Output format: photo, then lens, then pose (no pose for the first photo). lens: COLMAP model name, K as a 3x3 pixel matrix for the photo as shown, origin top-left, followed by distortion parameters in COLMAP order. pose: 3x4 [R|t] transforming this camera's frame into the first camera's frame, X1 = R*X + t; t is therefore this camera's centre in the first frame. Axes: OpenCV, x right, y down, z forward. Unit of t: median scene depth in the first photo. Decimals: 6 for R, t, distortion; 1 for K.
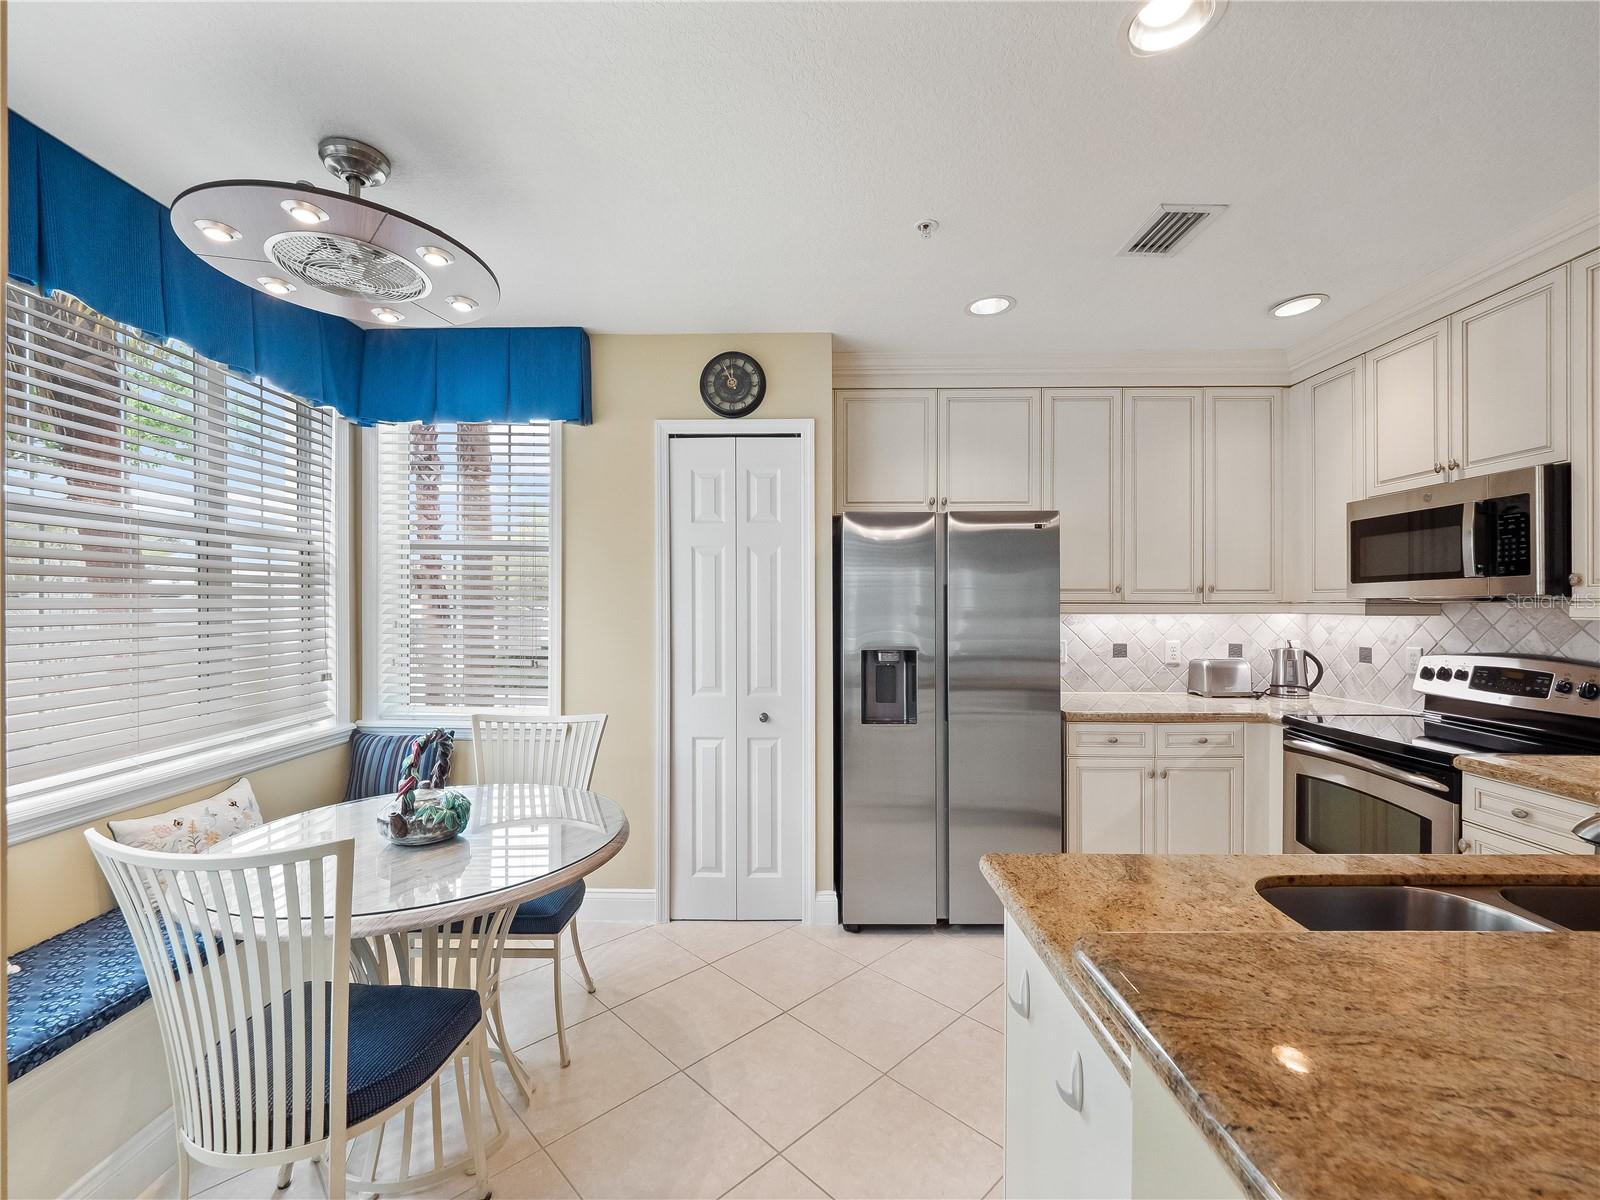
lens RADIAL K [[683.4, 0, 795.6], [0, 683.4, 605.4], [0, 0, 1]] dist [-0.002933, -0.000938]
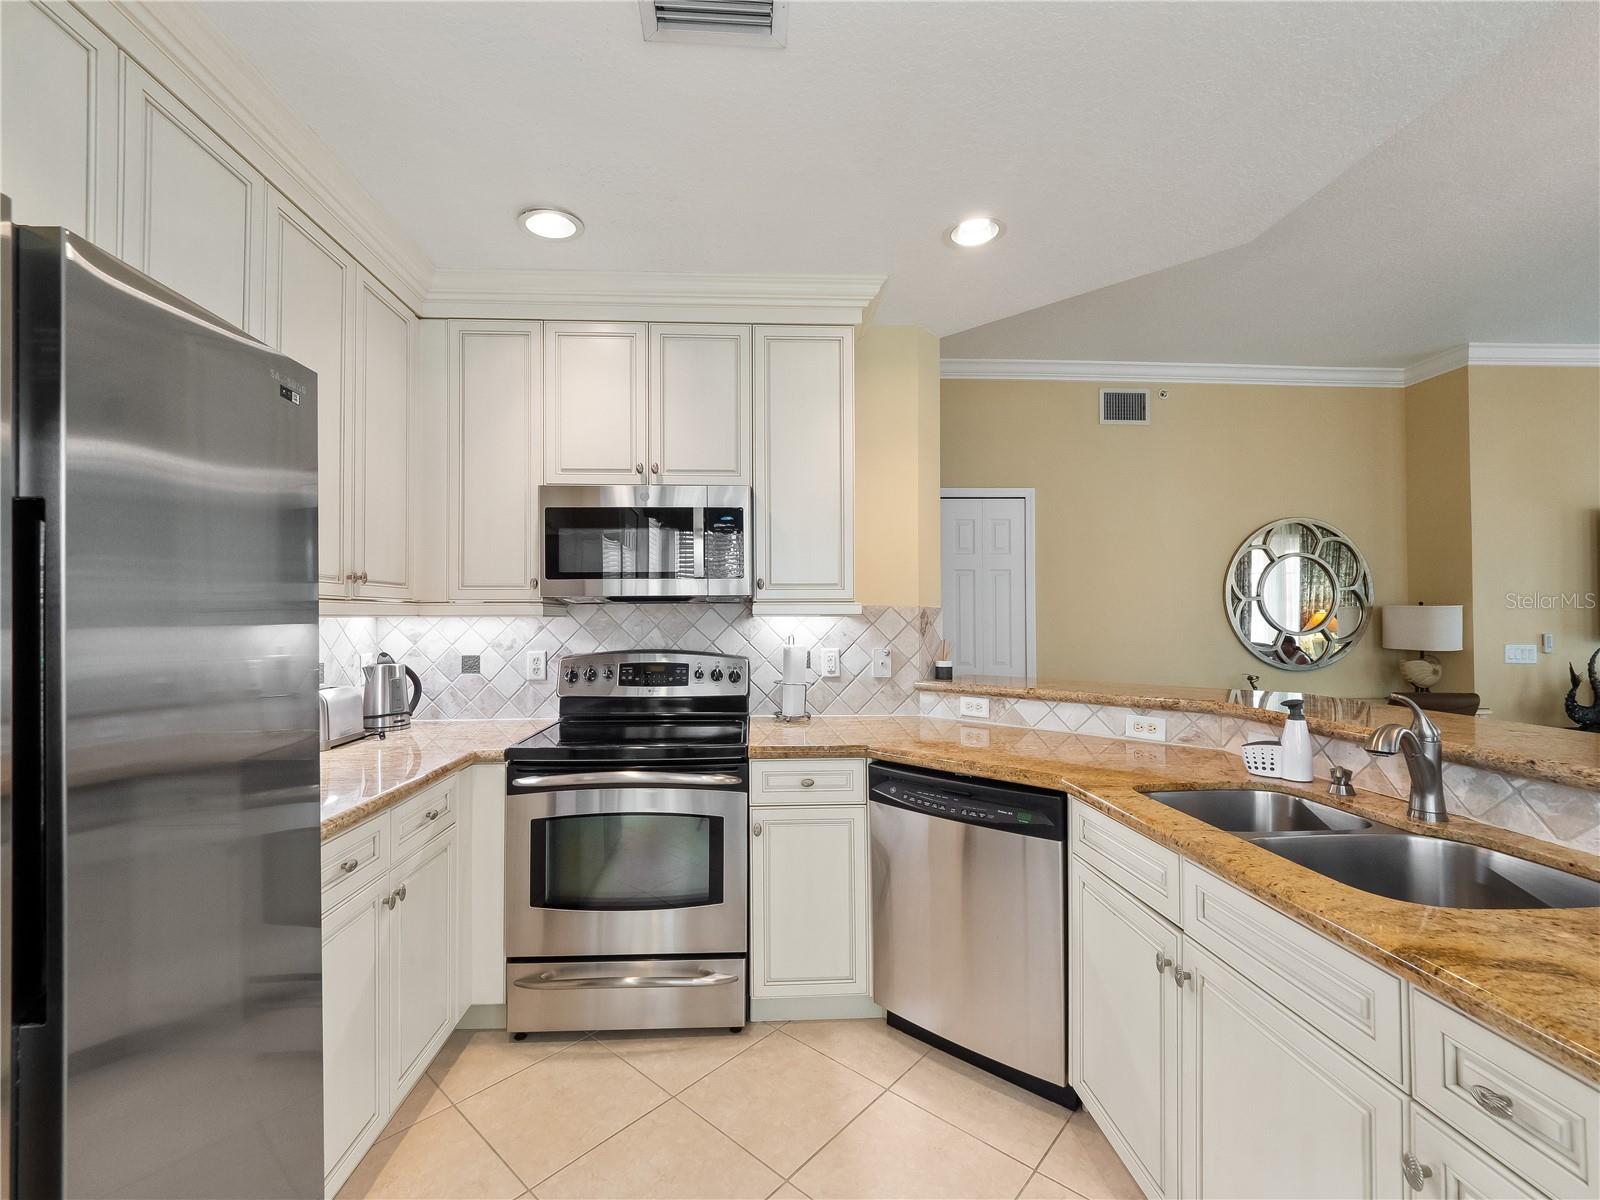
lens RADIAL K [[675.7, 0, 786.0], [0, 675.7, 607.5], [0, 0, 1]] dist [-0.000116, -0.000214]
pose [[-0.064817, 0.015077, 0.997783, -0.058253], [0.004458, 0.999880, -0.014819, 0.018091], [-0.997887, 0.003488, -0.064876, 0.787577]]
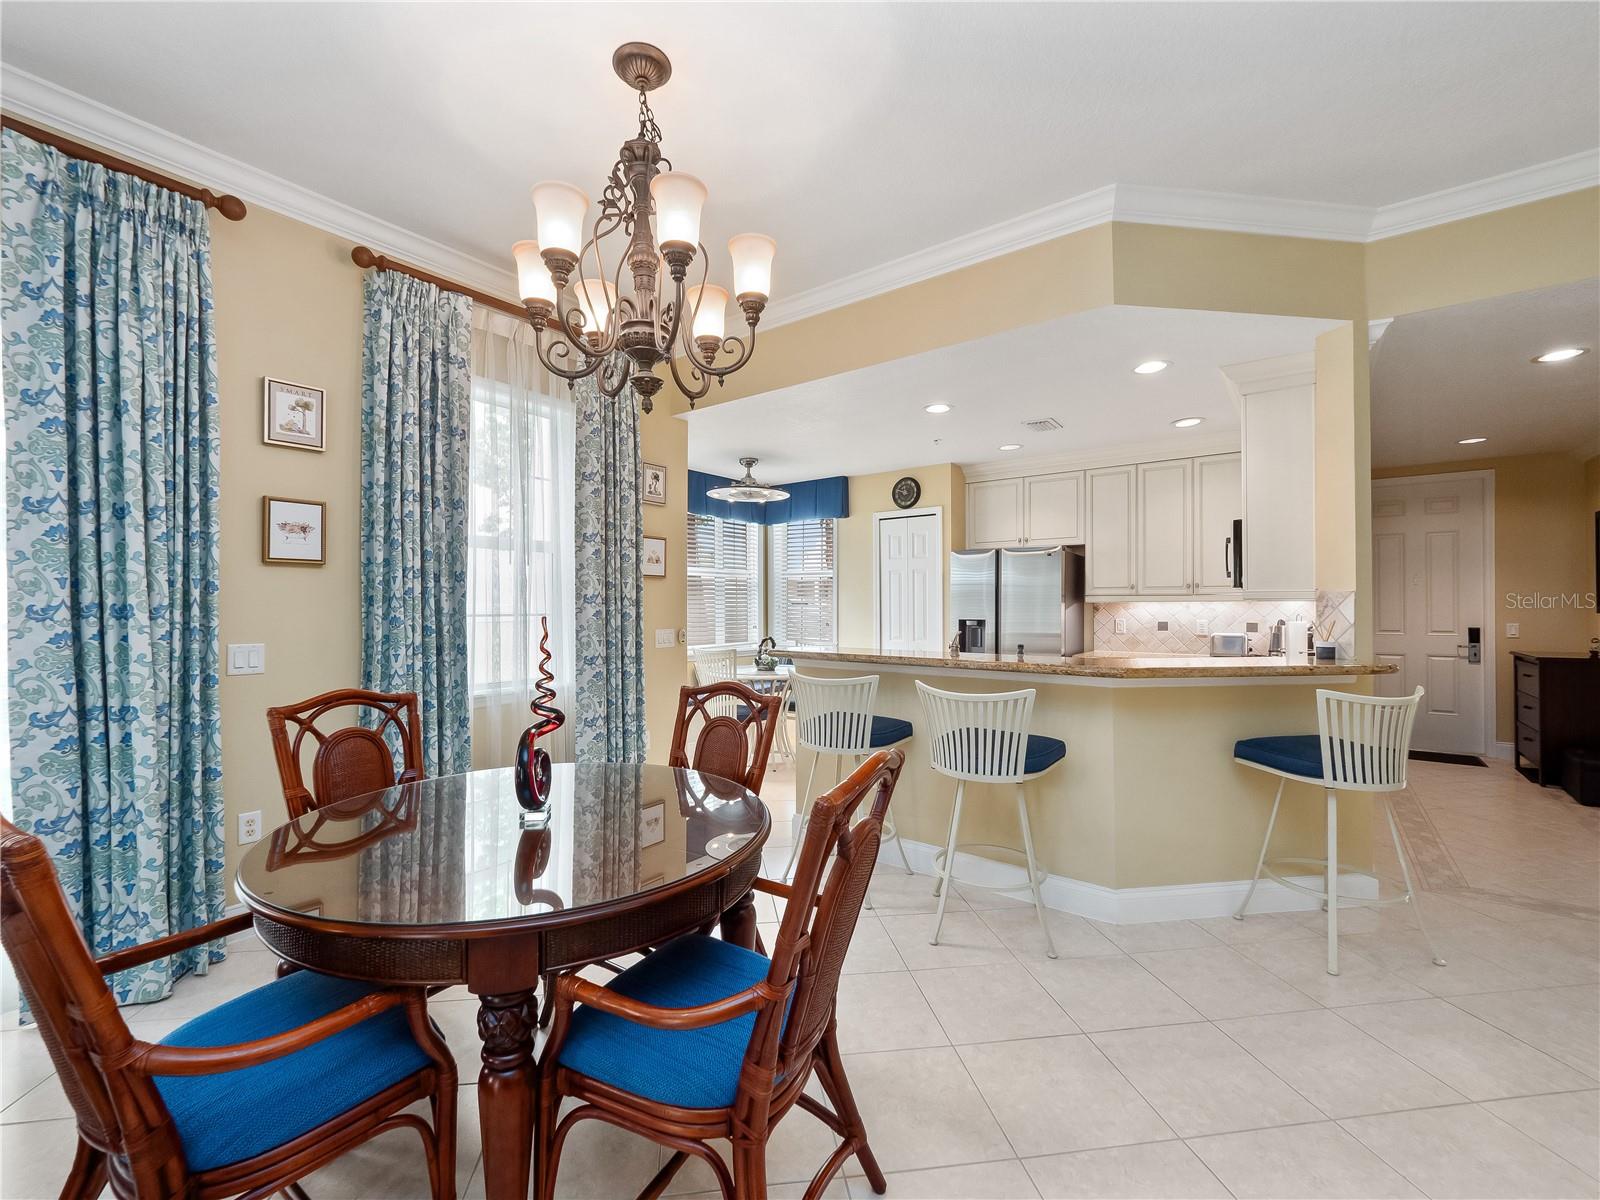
lens RADIAL K [[684.2, 0, 794.0], [0, 684.2, 609.1], [0, 0, 1]] dist [-0.003820, -0.000373]
pose [[0.809898, 0.002610, -0.586566, 0.952661], [-0.000968, 0.999995, 0.003114, 0.031908], [0.586571, -0.001954, 0.809896, -1.008182]]
